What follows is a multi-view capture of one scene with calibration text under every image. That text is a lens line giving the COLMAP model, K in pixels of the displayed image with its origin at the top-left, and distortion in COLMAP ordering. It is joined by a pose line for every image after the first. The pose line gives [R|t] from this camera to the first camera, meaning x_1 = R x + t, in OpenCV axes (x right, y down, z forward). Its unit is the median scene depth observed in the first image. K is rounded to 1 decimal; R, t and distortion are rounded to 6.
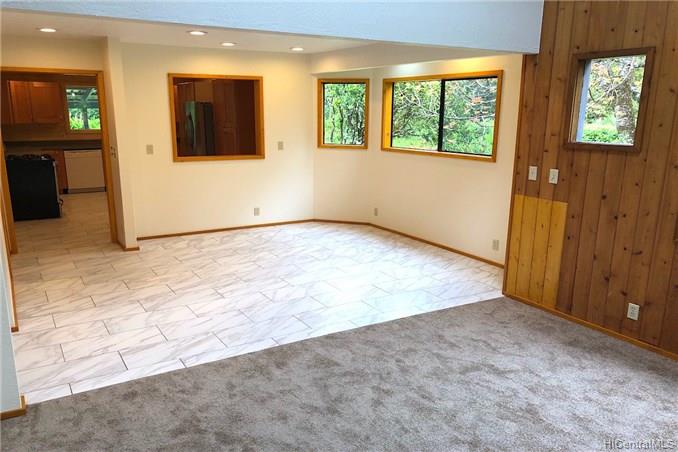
lens RADIAL K [[561.2, 0, 312.9], [0, 561.2, 269.0], [0, 0, 1]] dist [0.016061, 0.005585]
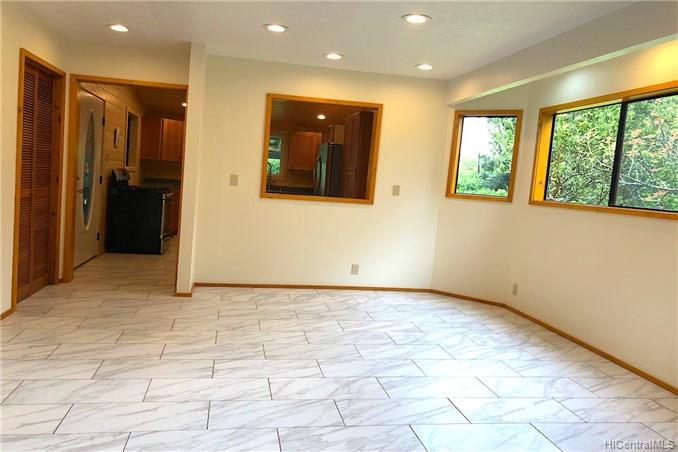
lens RADIAL K [[561.2, 0, 335.8], [0, 561.2, 252.4], [0, 0, 1]] dist [0.016061, 0.005585]
pose [[0.945880, 0.105664, -0.306833, 0.129275], [-0.153409, 0.978780, -0.135852, -0.019345], [0.285968, 0.175571, 0.942018, 0.300604]]
